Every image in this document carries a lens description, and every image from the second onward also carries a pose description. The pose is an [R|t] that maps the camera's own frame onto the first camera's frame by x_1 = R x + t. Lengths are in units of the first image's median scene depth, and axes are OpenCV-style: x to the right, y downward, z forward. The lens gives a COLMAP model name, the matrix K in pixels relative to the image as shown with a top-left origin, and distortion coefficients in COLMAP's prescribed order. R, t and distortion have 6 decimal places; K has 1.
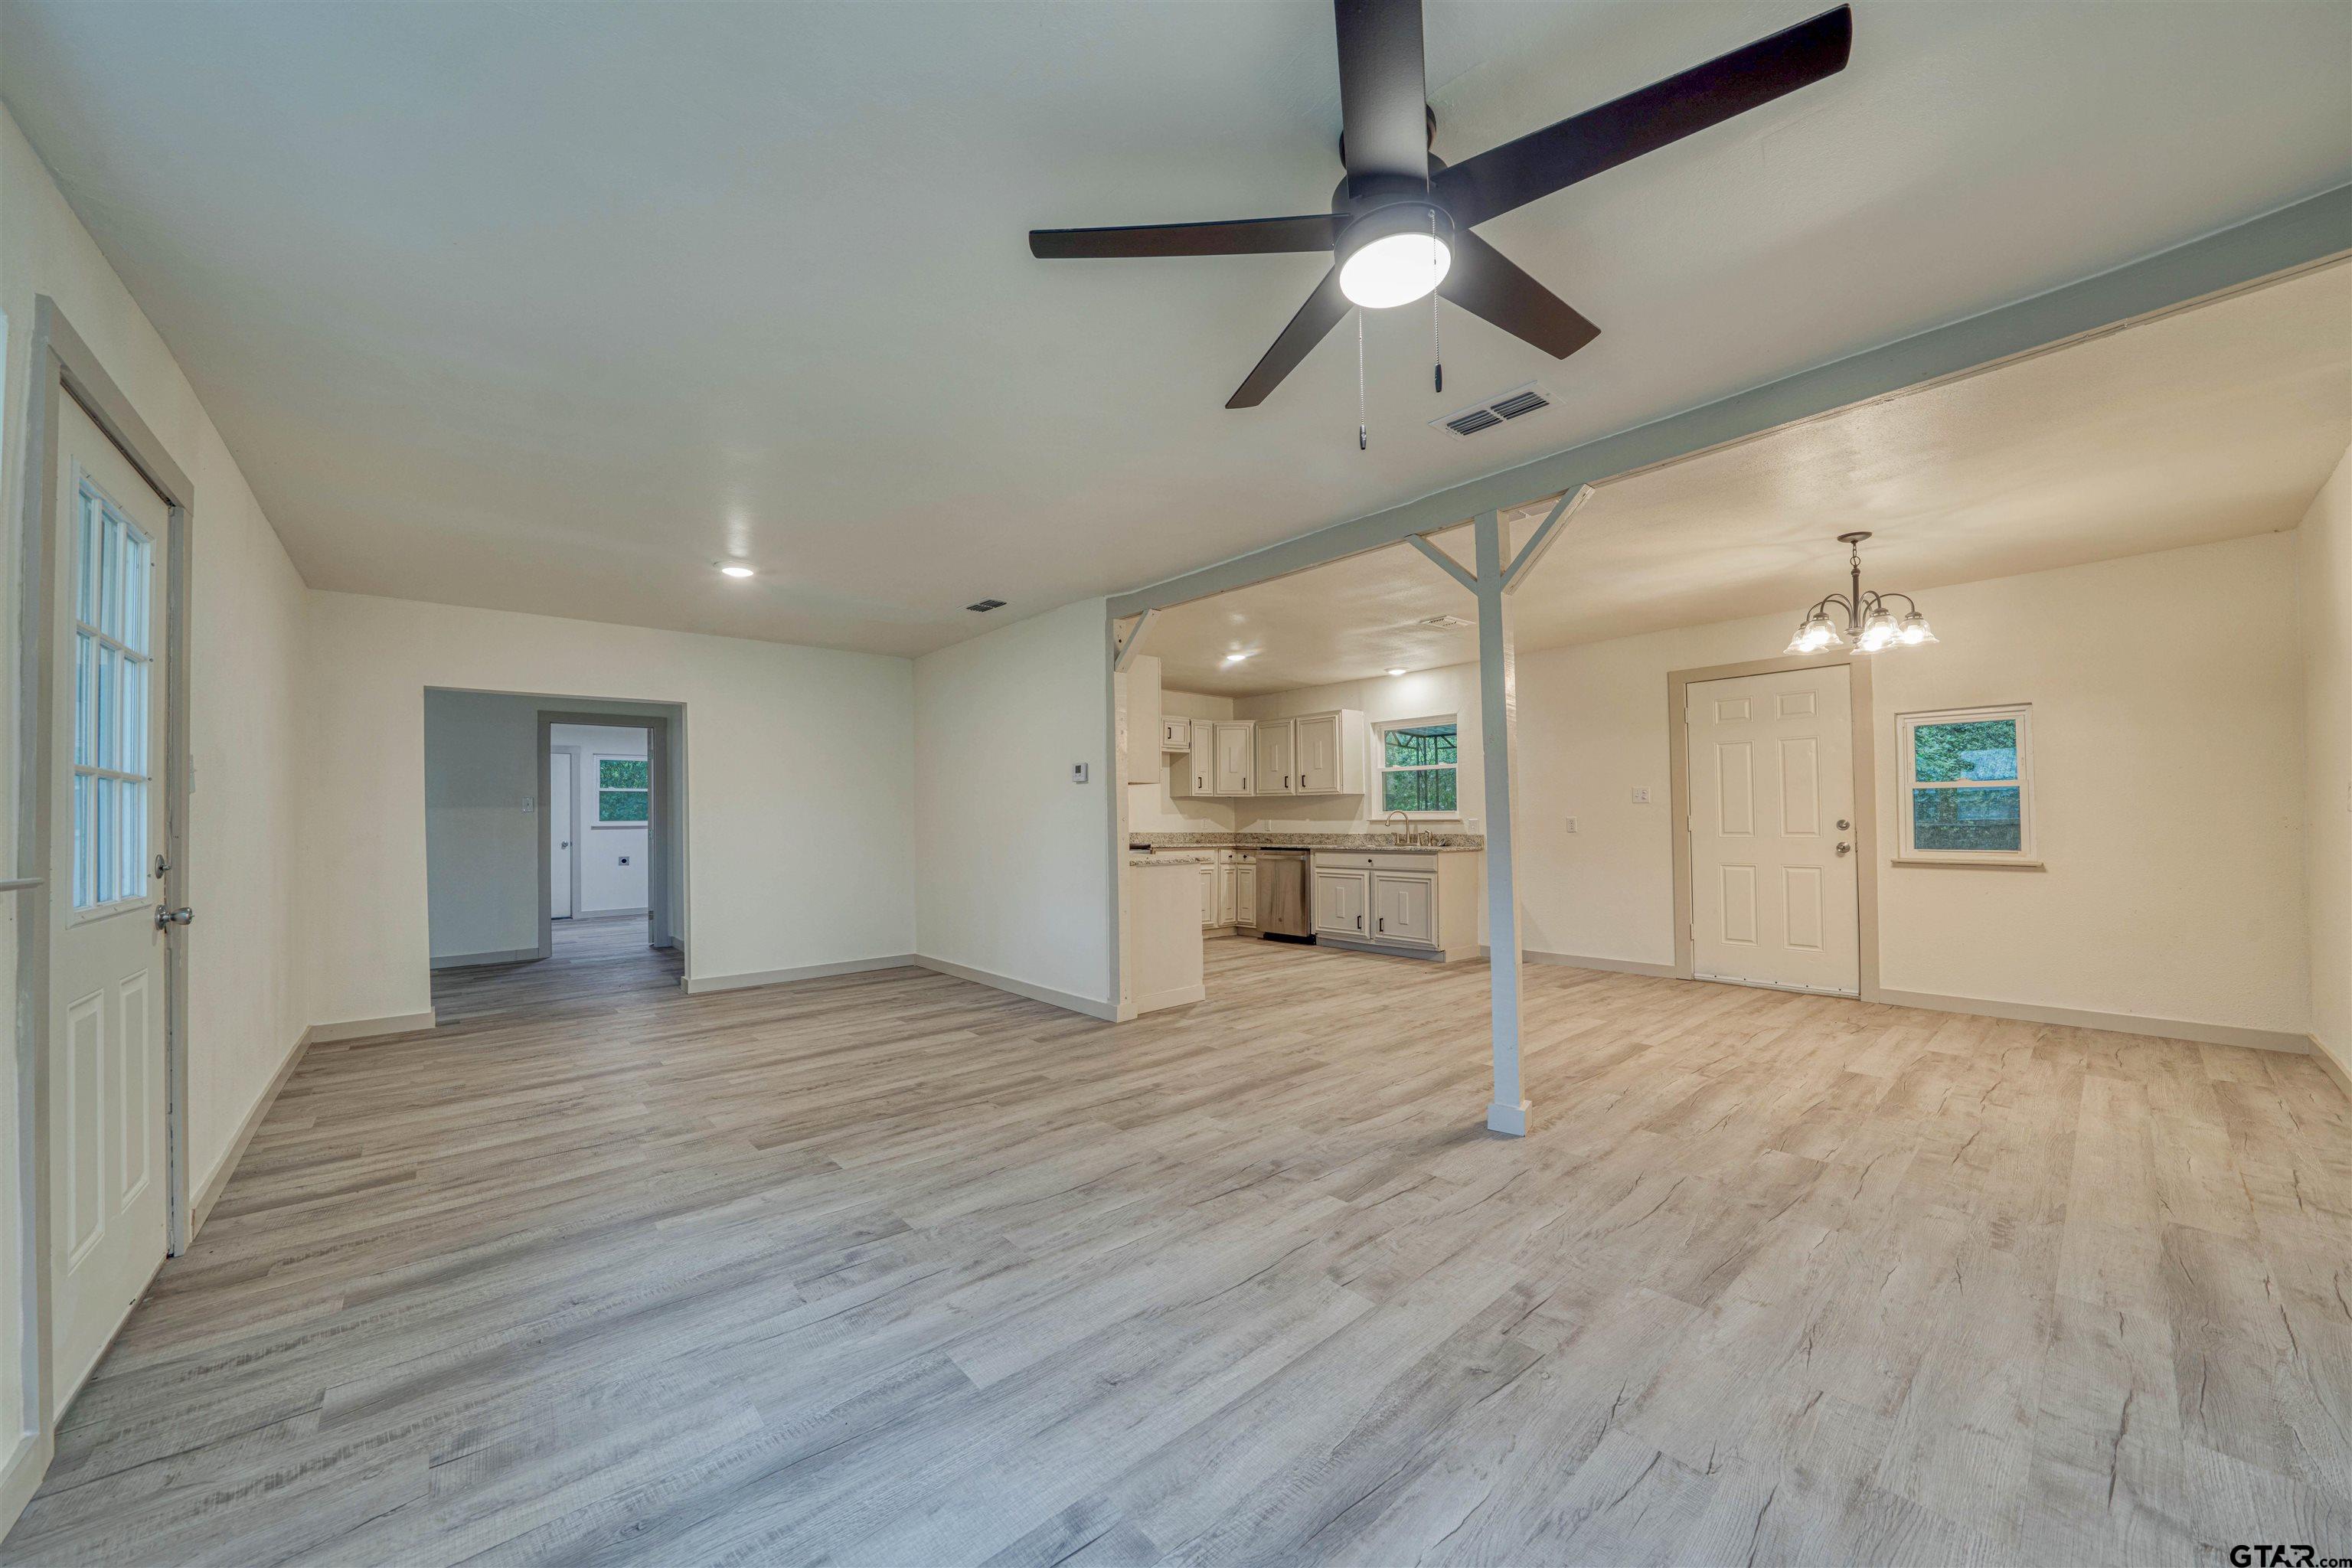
lens RADIAL K [[840.0, 0, 1154.5], [0, 840.0, 801.1], [0, 0, 1]] dist [-0.022513, 0.002288]
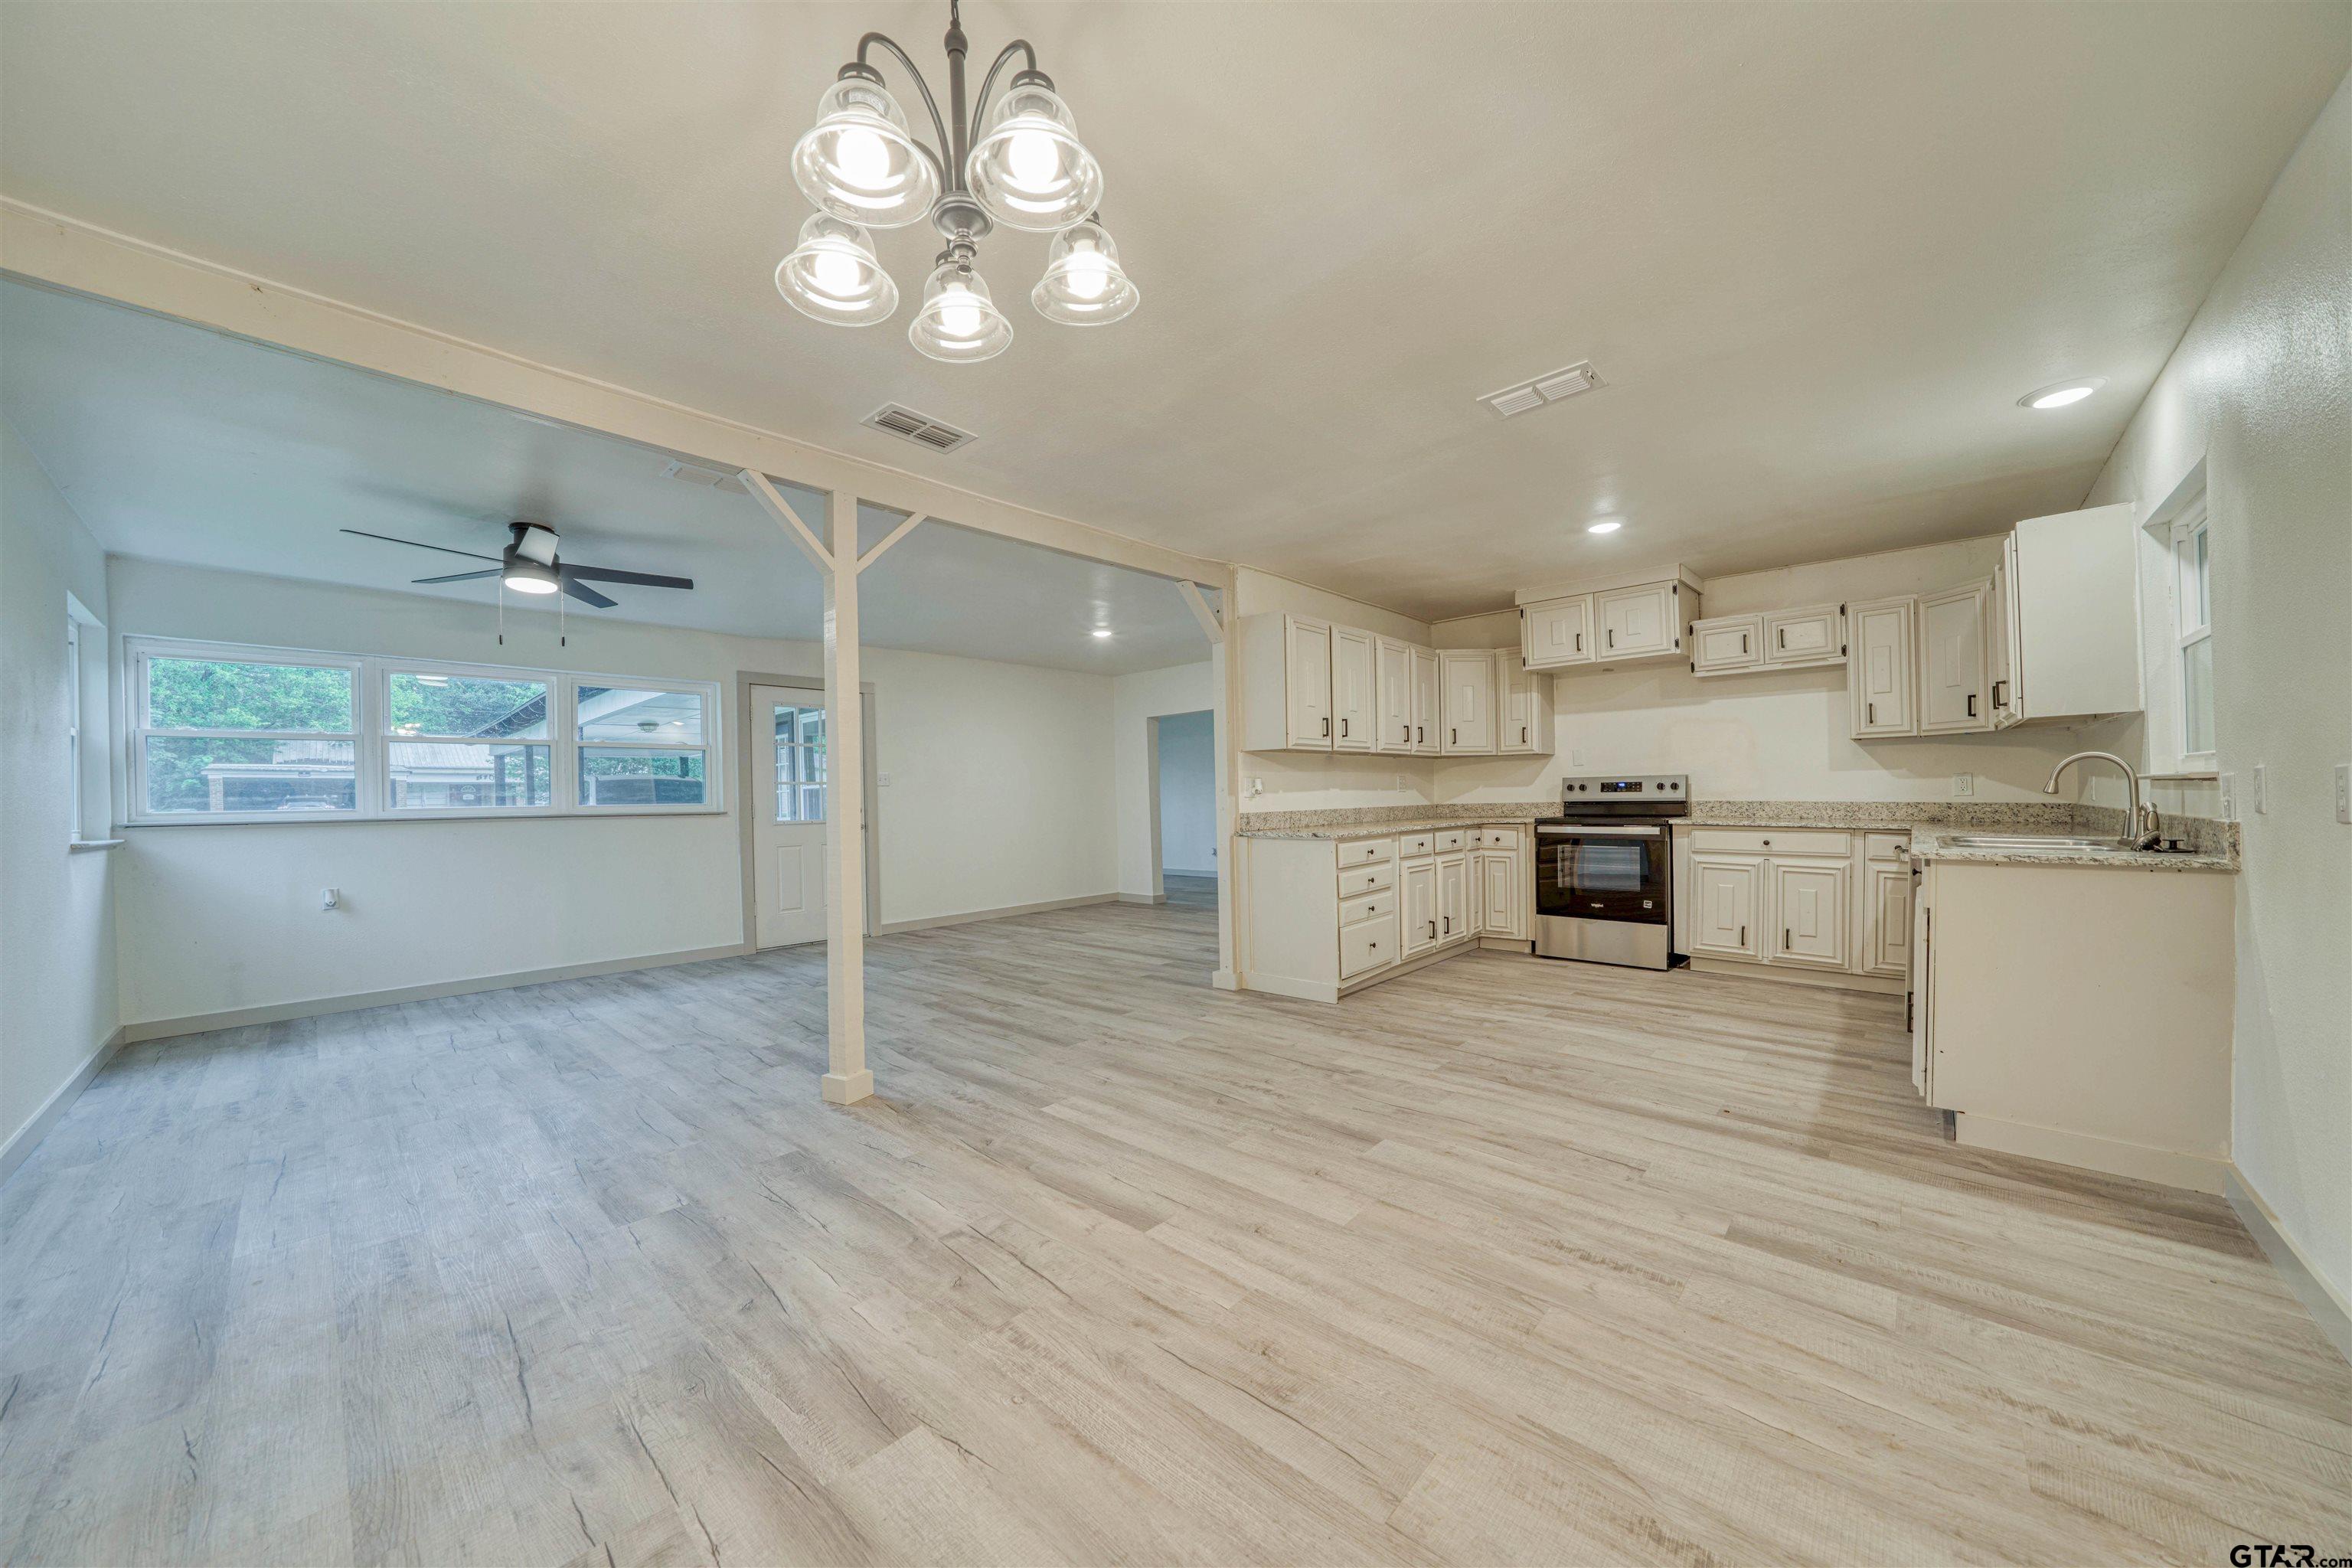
lens RADIAL K [[824.2, 0, 1159.0], [0, 824.2, 798.6], [0, 0, 1]] dist [-0.024706, 0.001879]
pose [[0.112965, 0.009425, -0.993554, 1.199540], [0.037616, 0.999198, 0.013756, 0.021554], [0.992887, -0.038927, 0.112520, 1.049050]]
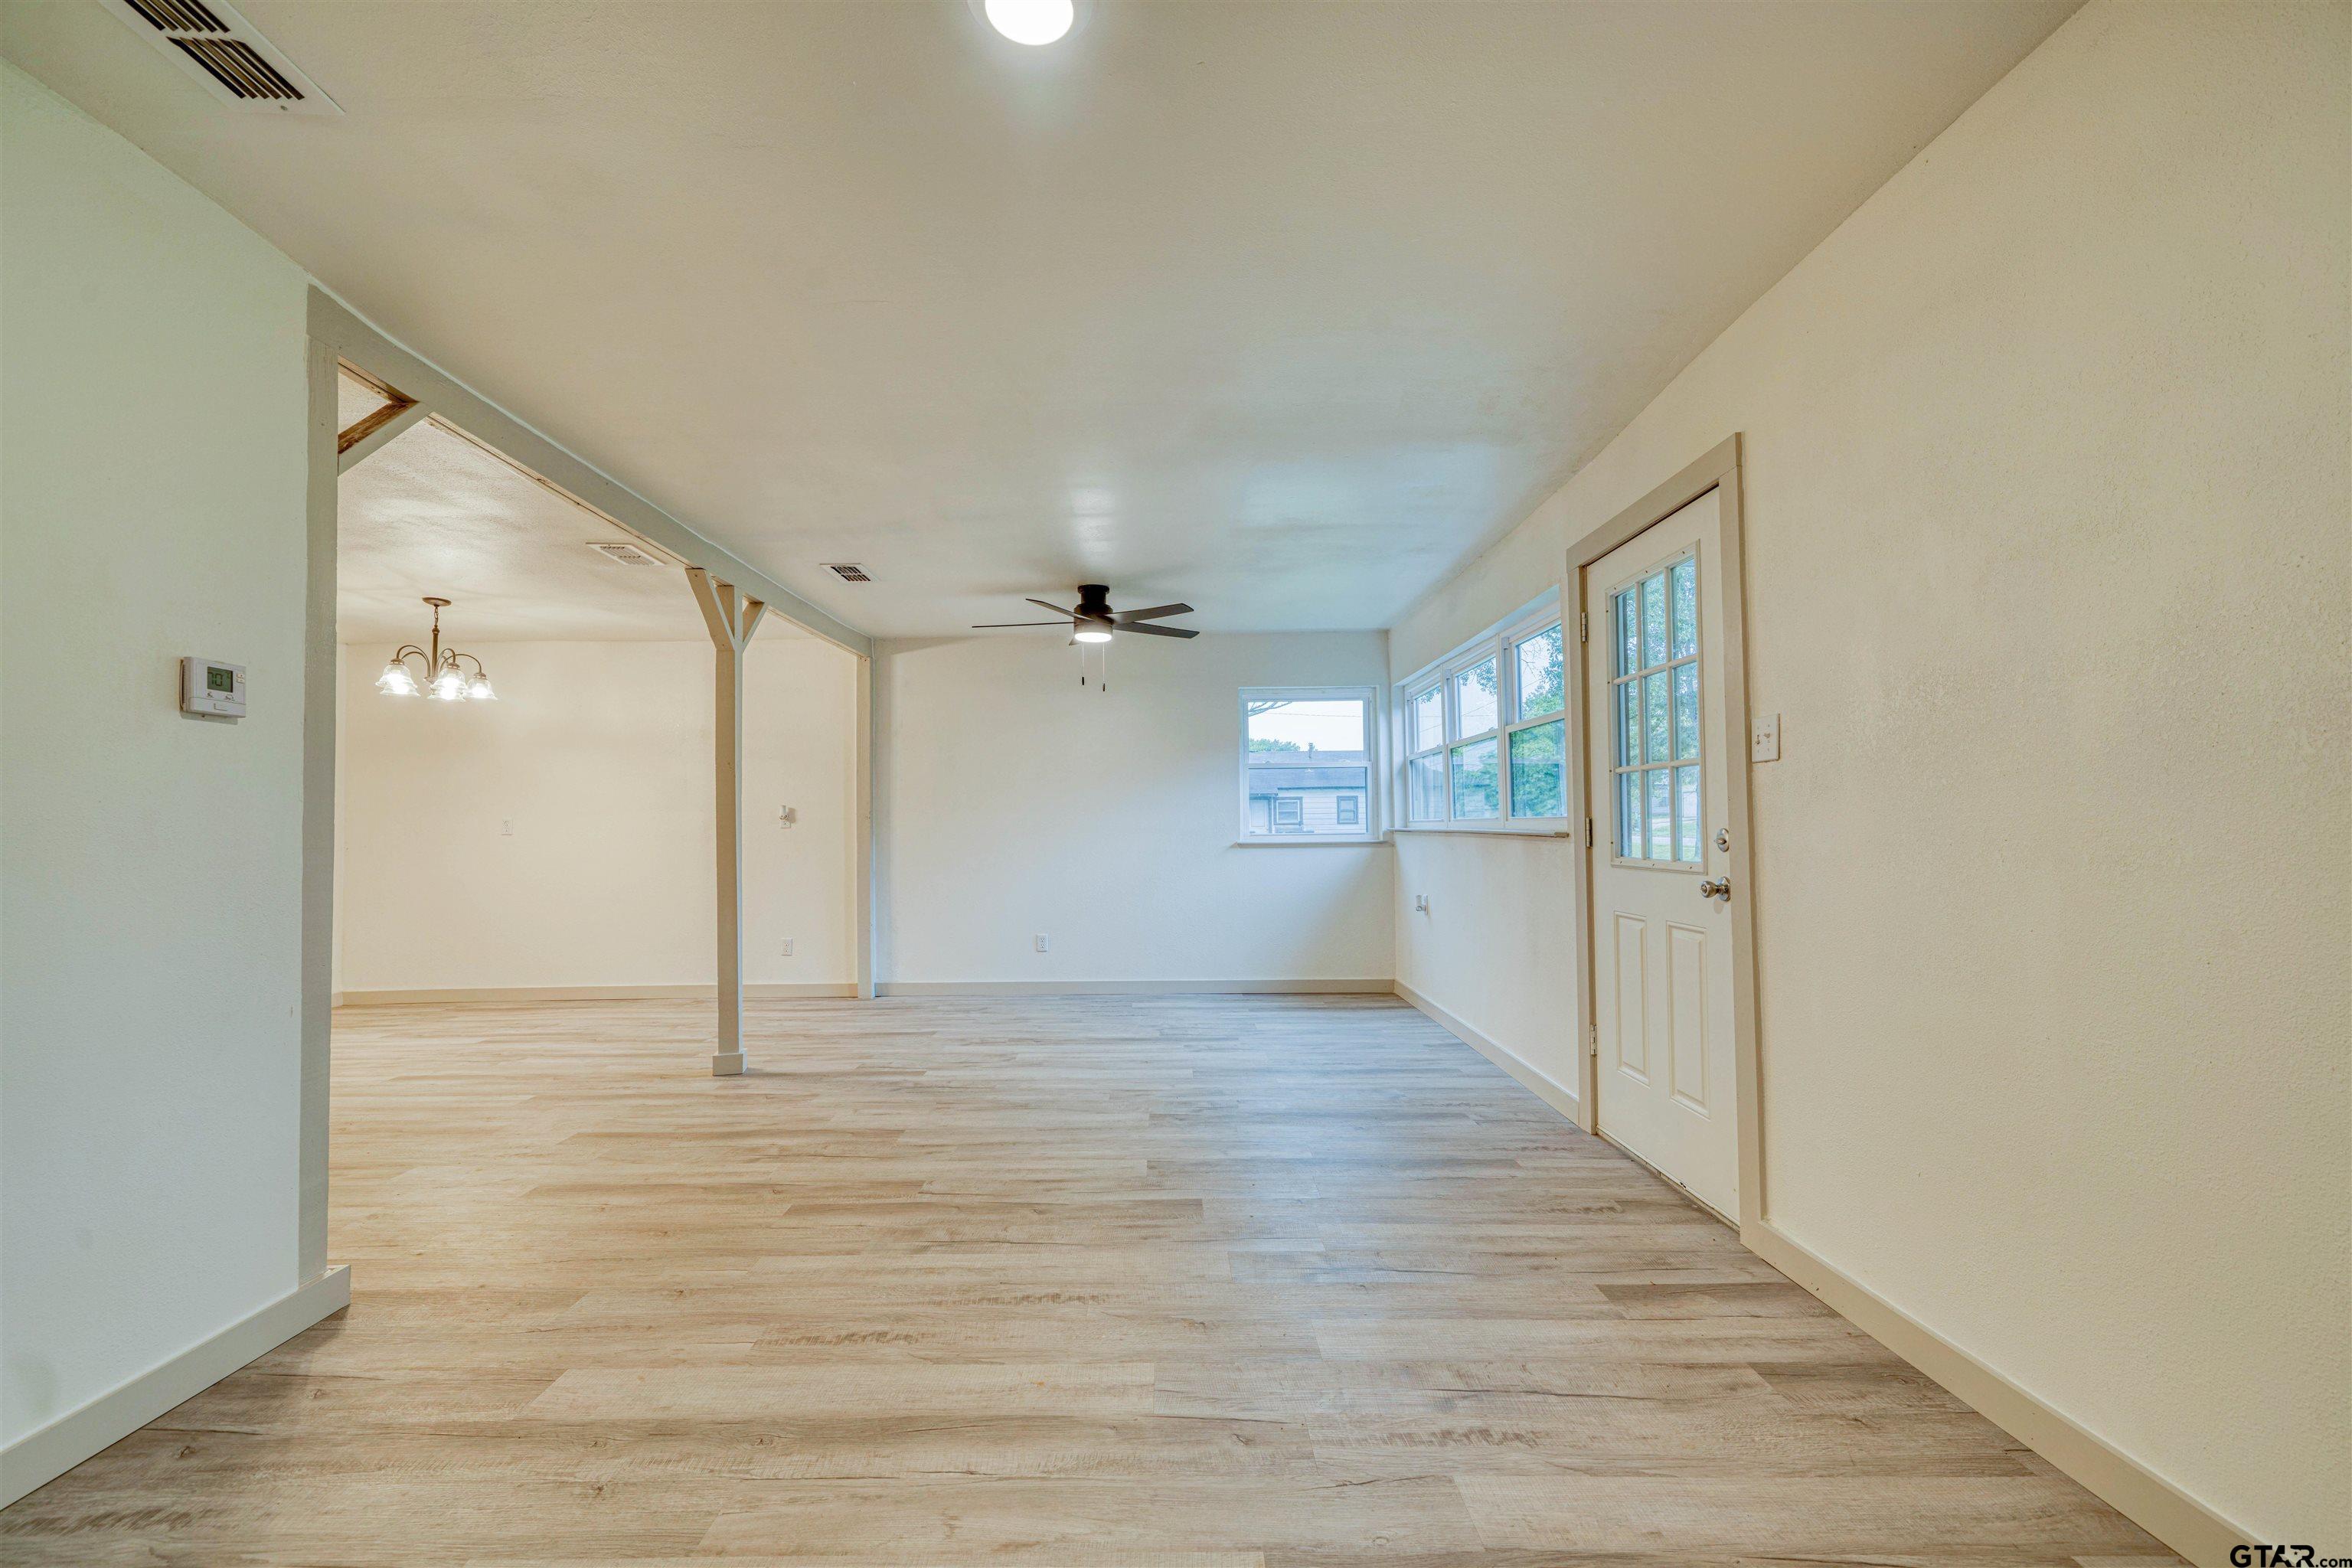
lens RADIAL K [[996.1, 0, 1160.2], [0, 996.1, 798.0], [0, 0, 1]] dist [0.001899, 0.000107]
pose [[-0.757506, 0.042039, 0.651473, -0.881468], [0.010780, 0.998594, -0.051904, 0.050410], [-0.652739, -0.032295, -0.756894, 1.421681]]
